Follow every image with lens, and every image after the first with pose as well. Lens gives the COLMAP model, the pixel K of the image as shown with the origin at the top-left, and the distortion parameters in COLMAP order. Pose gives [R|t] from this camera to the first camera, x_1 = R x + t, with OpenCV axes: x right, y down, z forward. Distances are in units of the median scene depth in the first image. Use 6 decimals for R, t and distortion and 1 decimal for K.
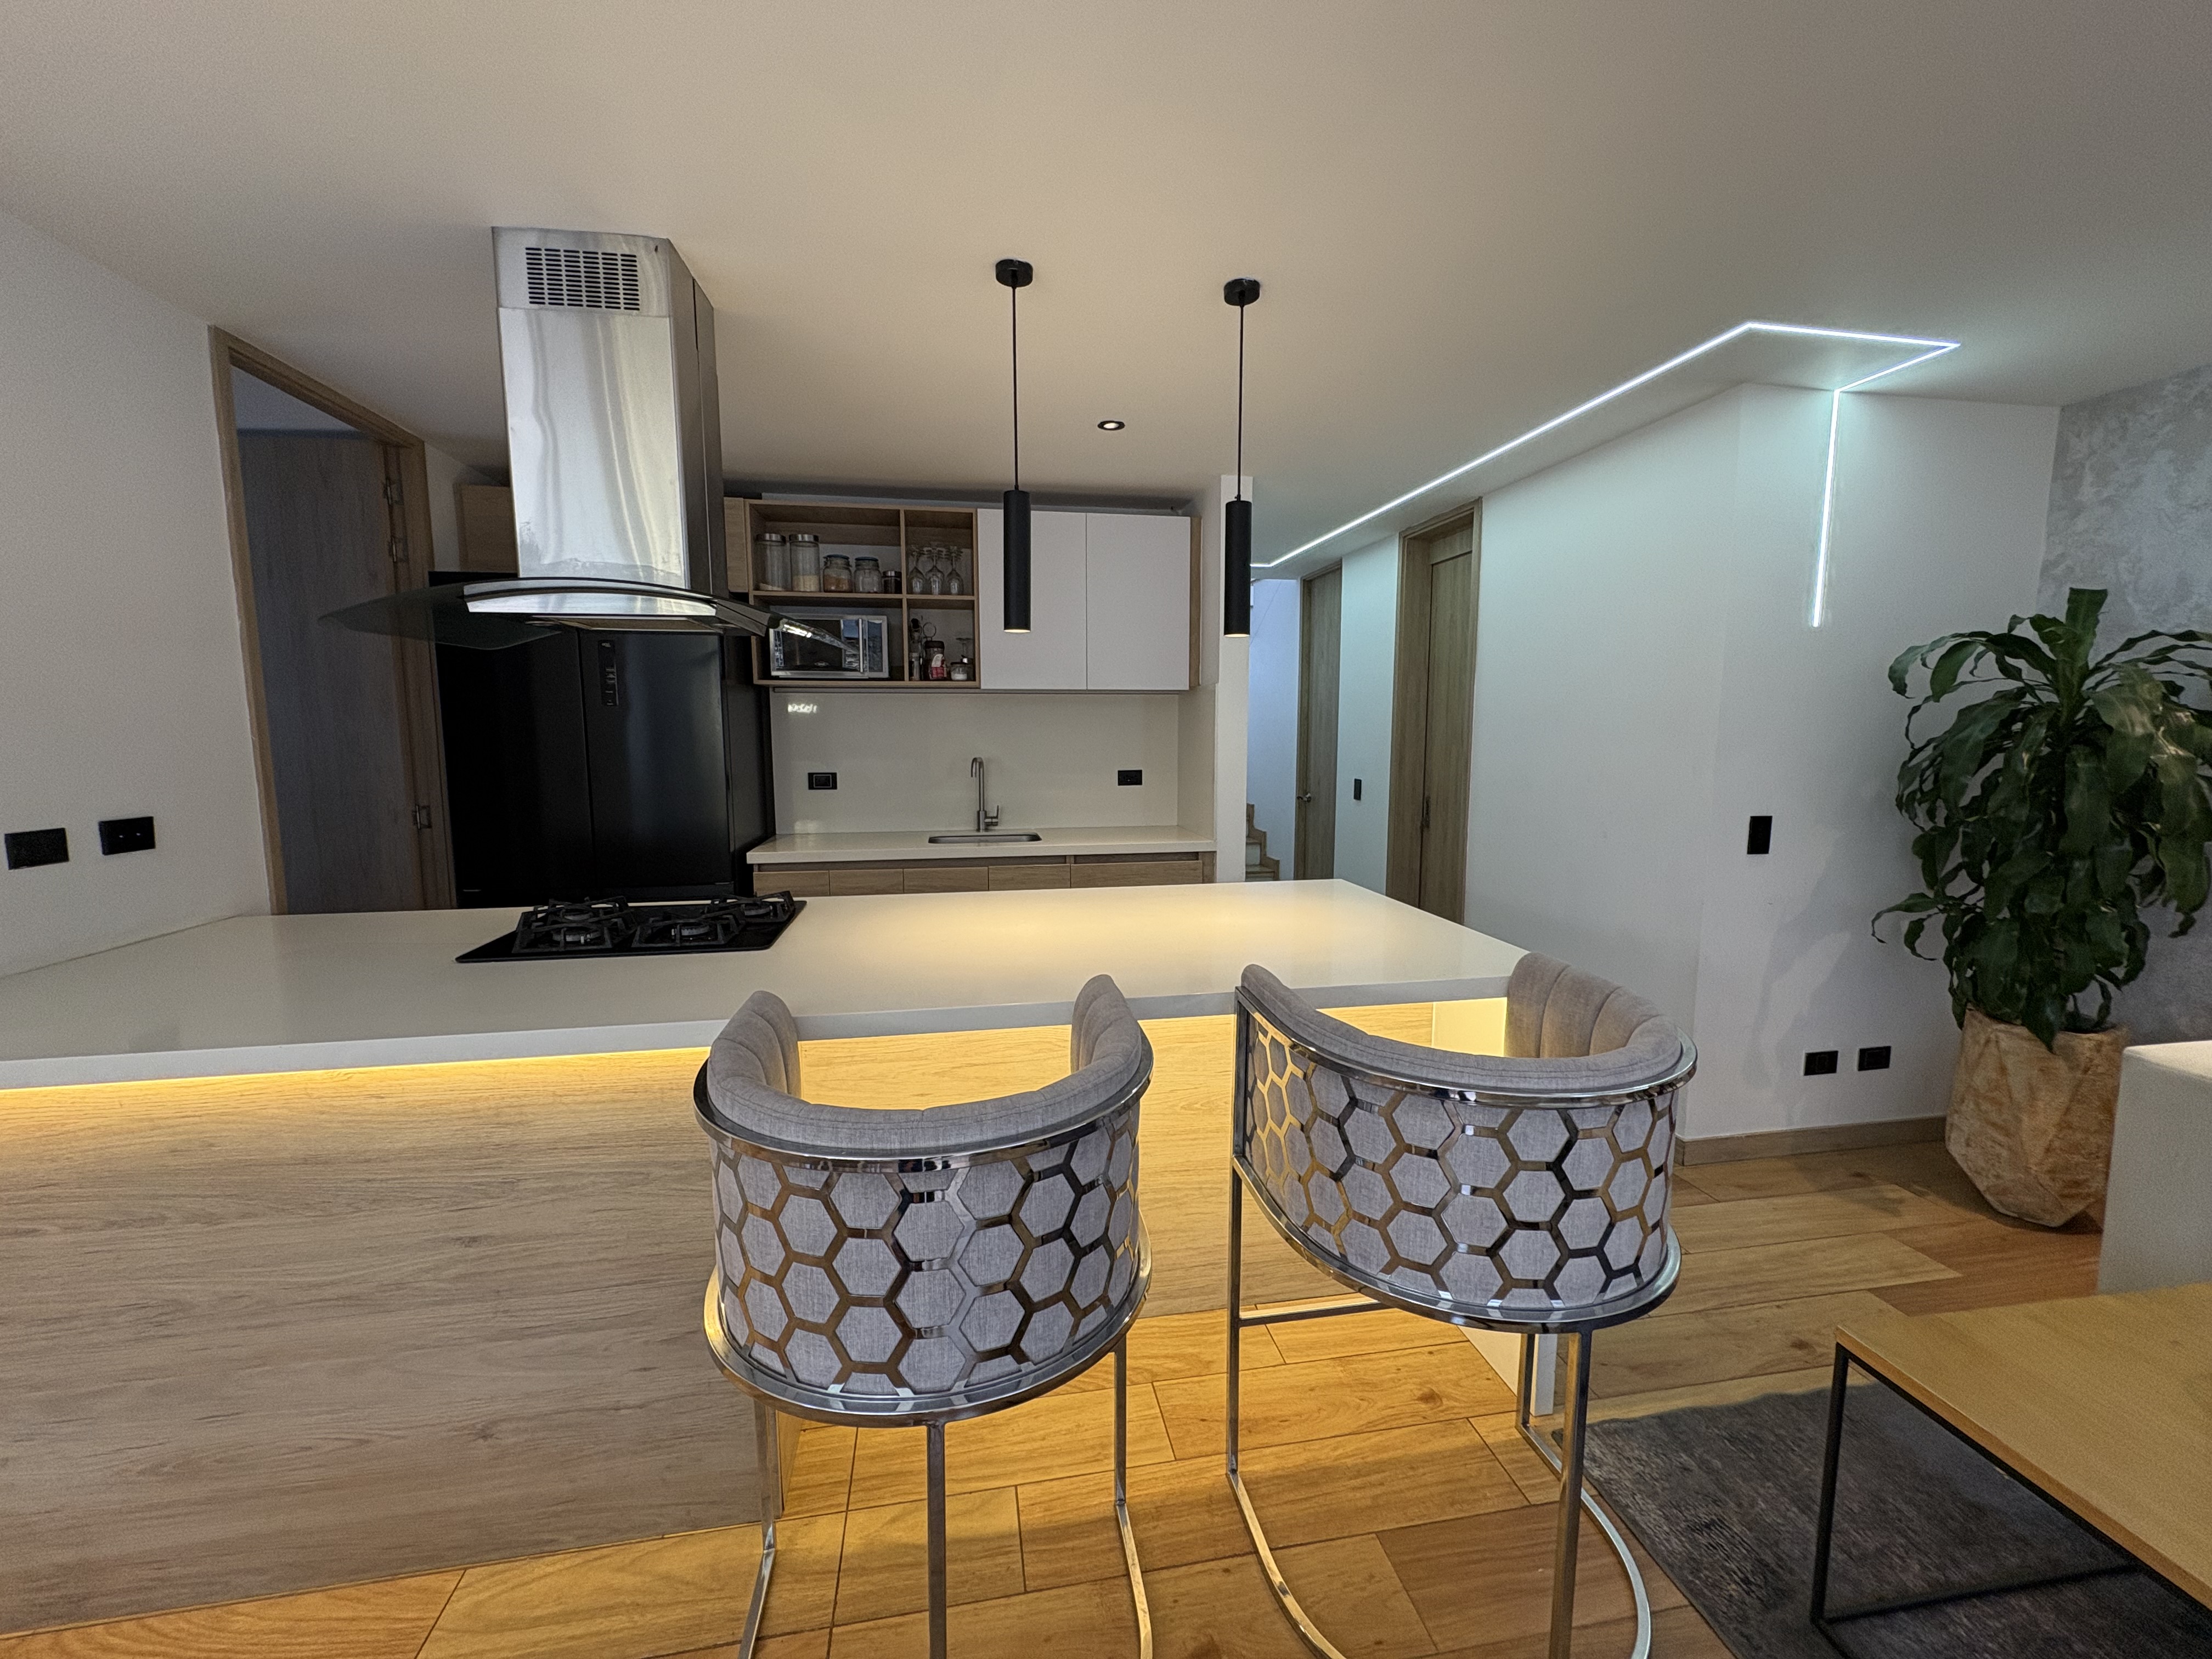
lens RADIAL K [[877.1, 0, 1102.7], [0, 877.1, 830.5], [0, 0, 1]] dist [-0.000219, 0.000063]
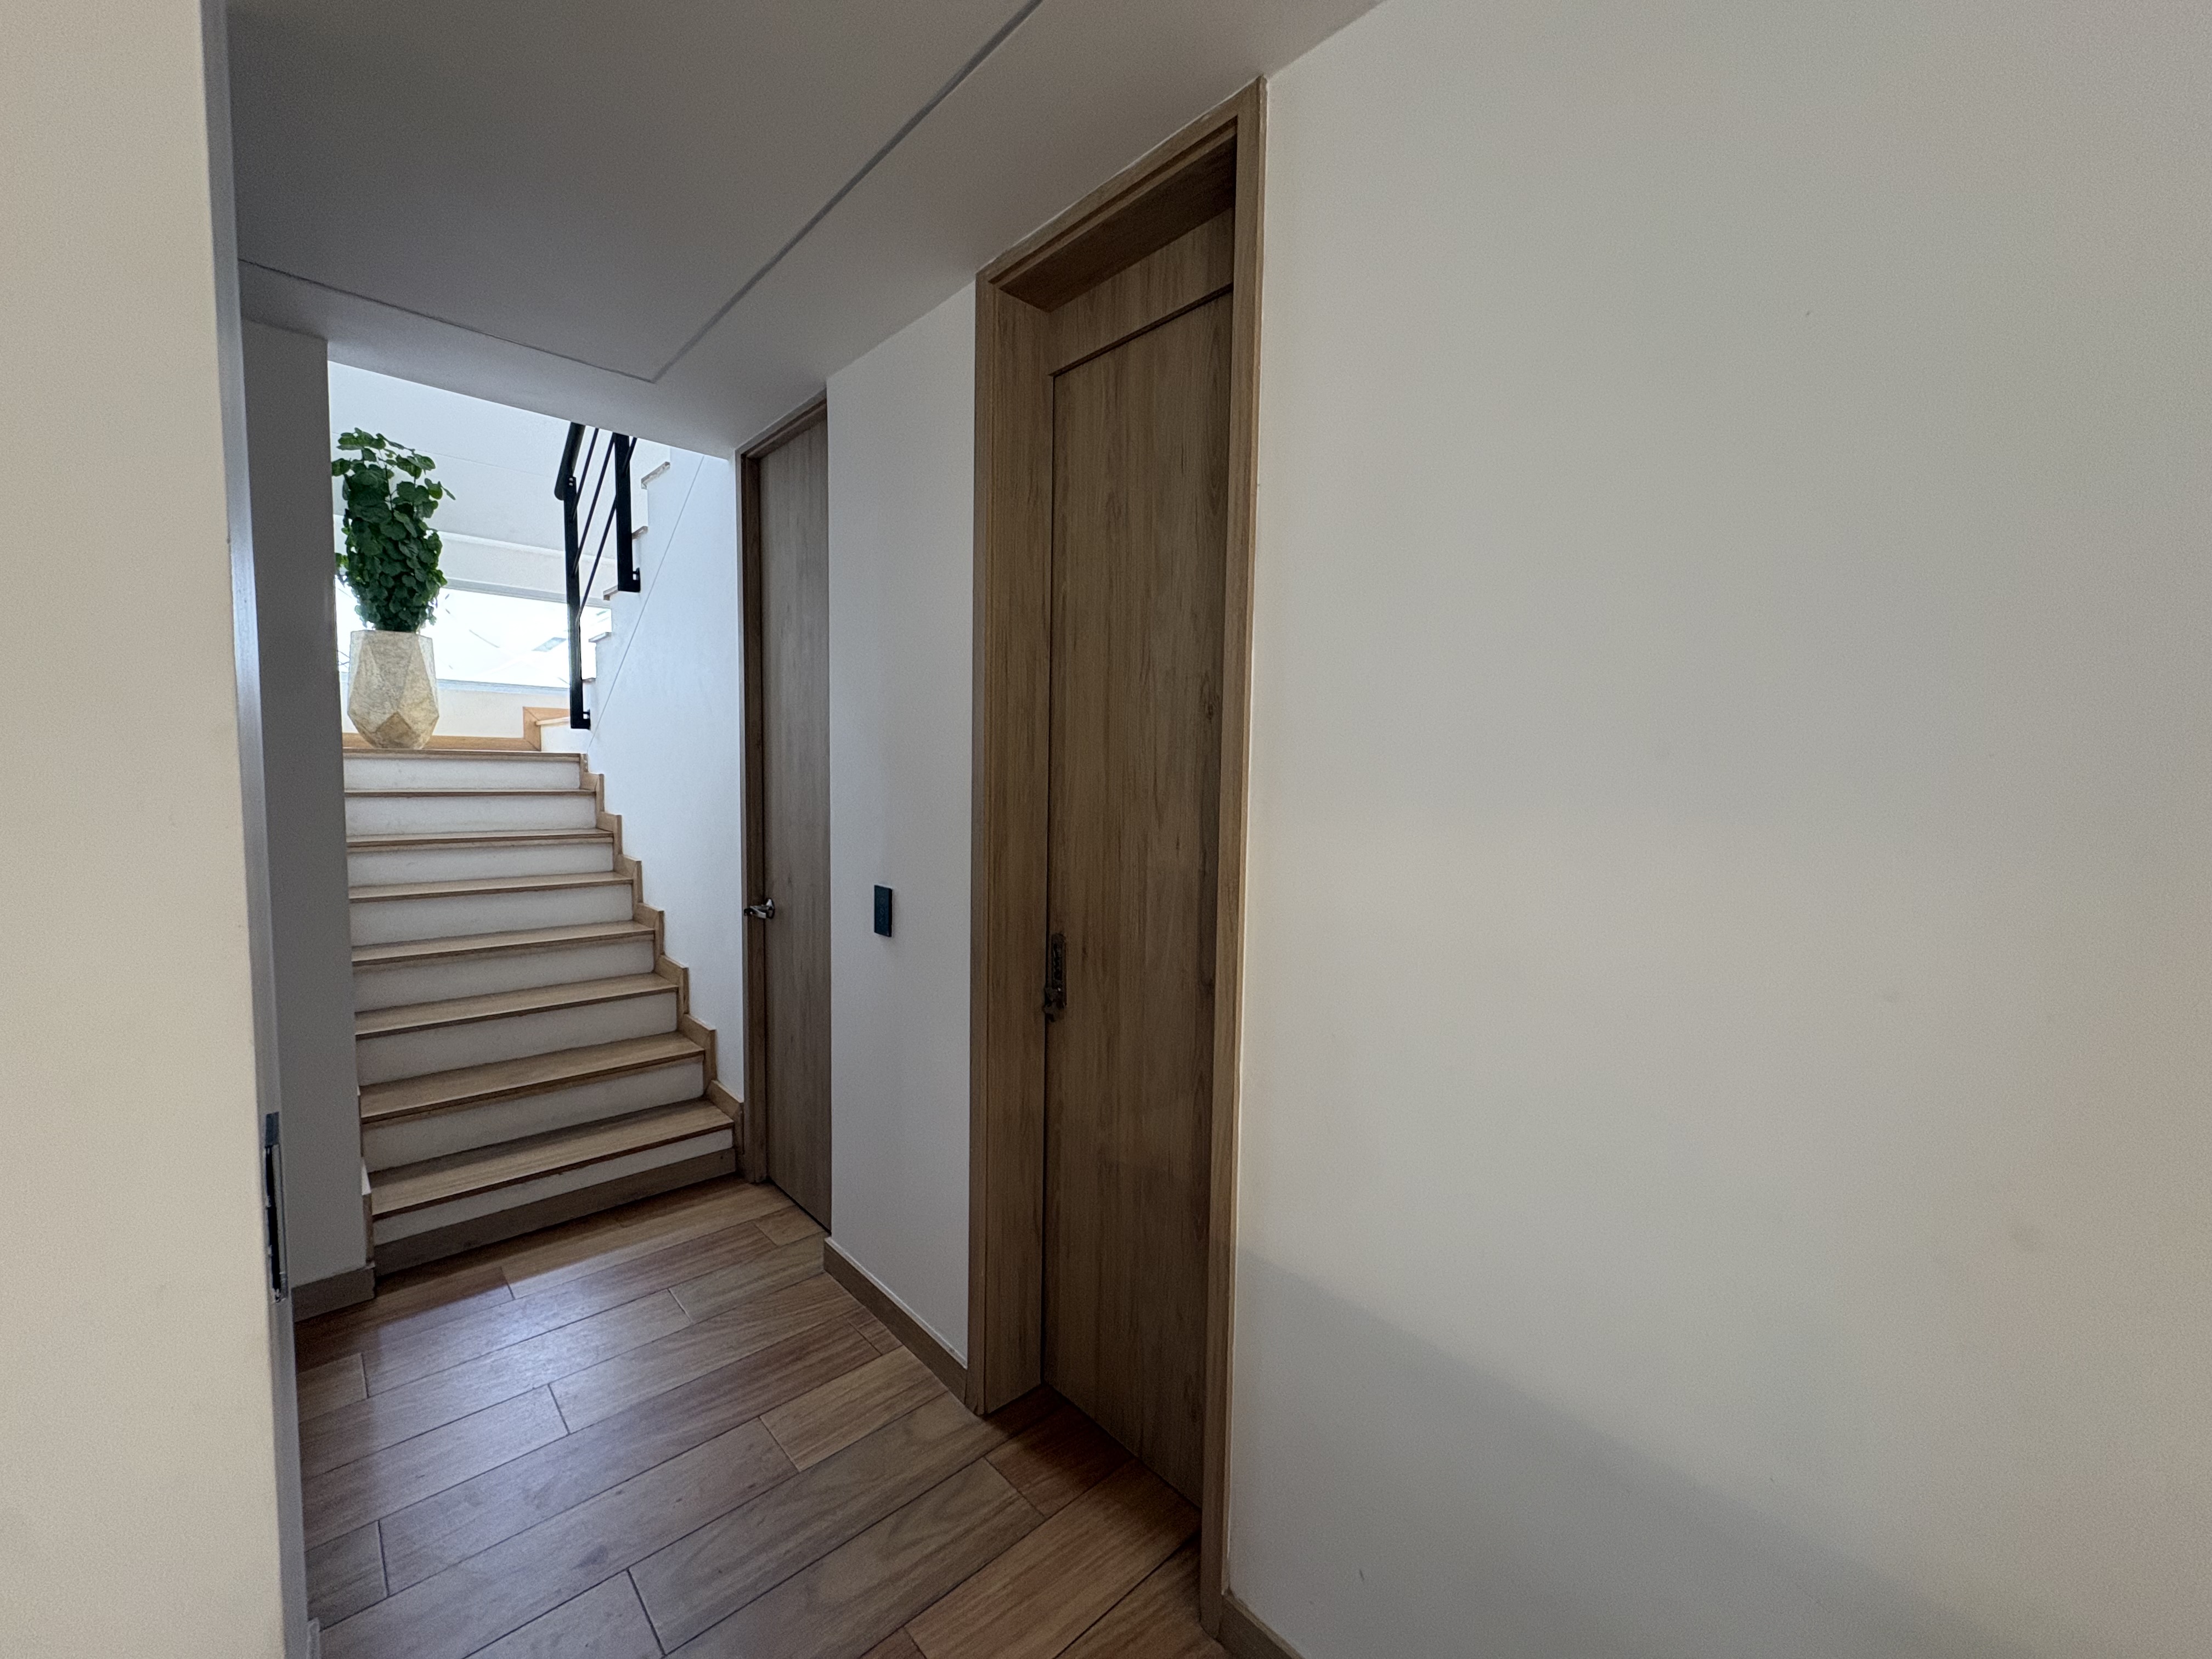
lens RADIAL K [[885.0, 0, 1104.2], [0, 885.0, 834.4], [0, 0, 1]] dist [-0.000464, -0.000052]
pose [[0.839136, -0.022819, 0.543442, 0.161108], [0.043360, 0.998746, -0.025015, -0.074216], [-0.542190, 0.044555, 0.839074, 0.632074]]
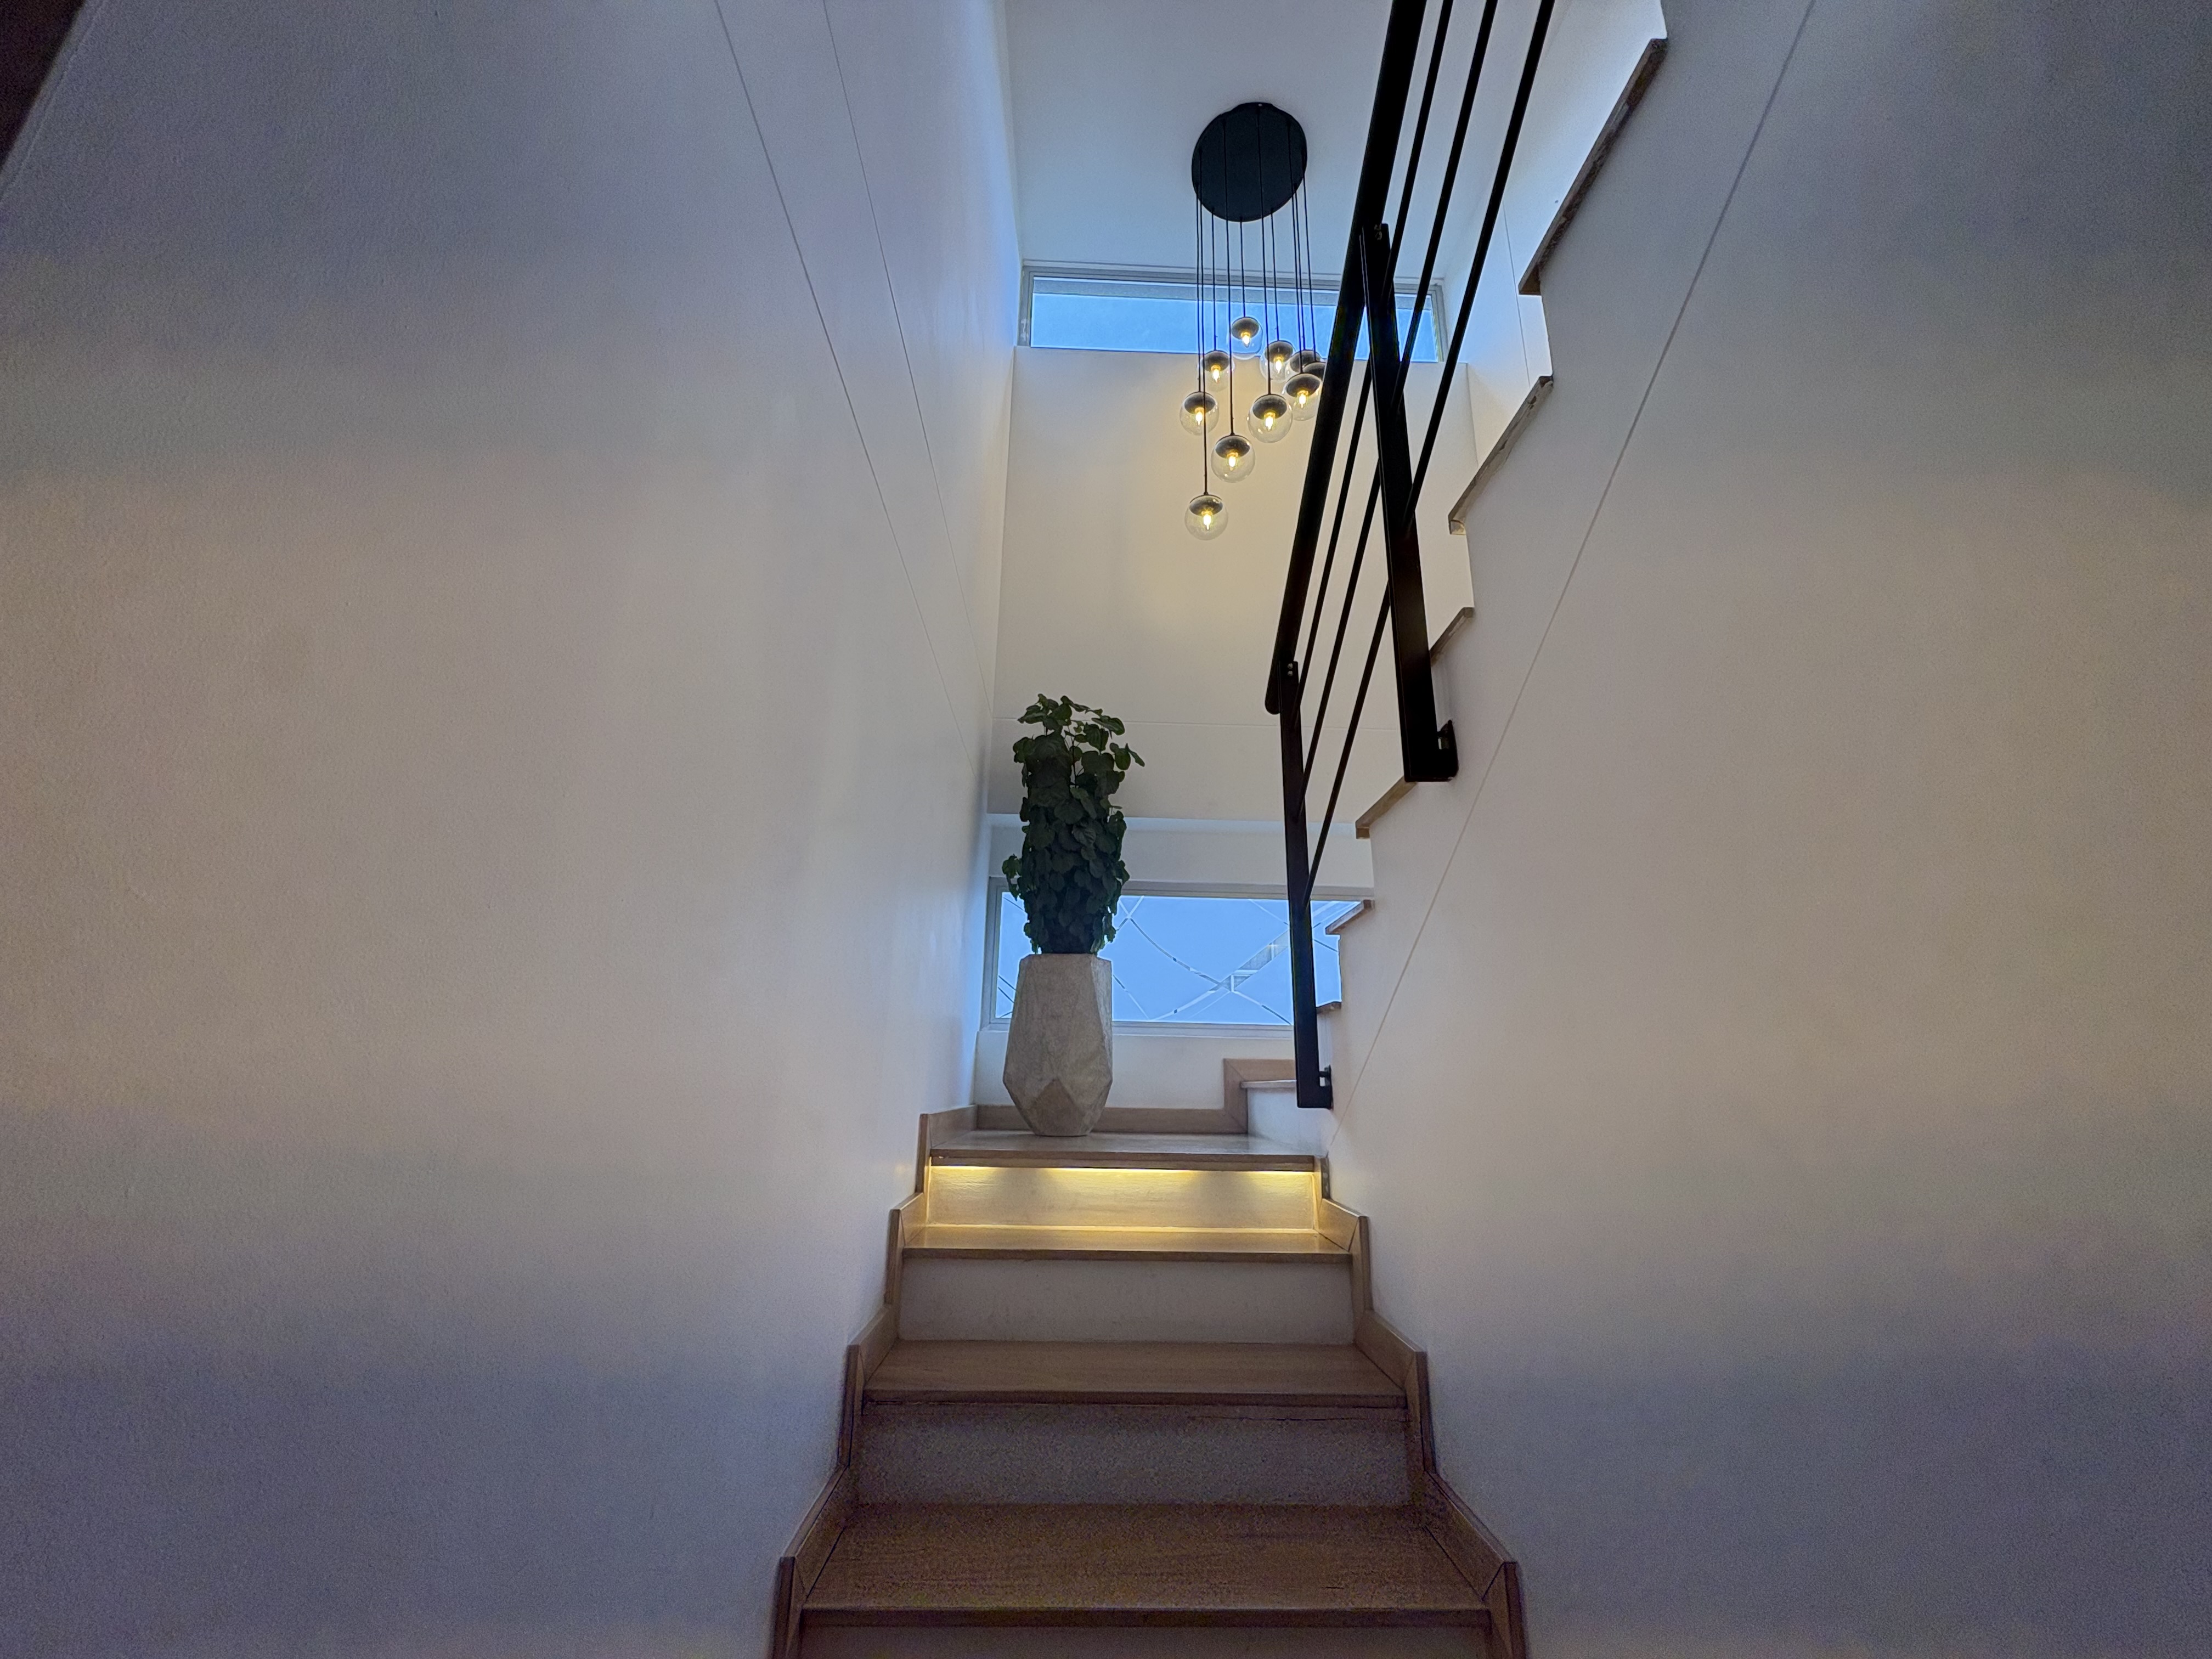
lens RADIAL K [[877.1, 0, 1102.7], [0, 877.1, 830.5], [0, 0, 1]] dist [-0.000219, 0.000063]
pose [[0.988395, -0.022333, -0.150252, 0.168307], [-0.038371, 0.920350, -0.389209, -0.172723], [0.146977, 0.390458, 0.908813, 1.159997]]
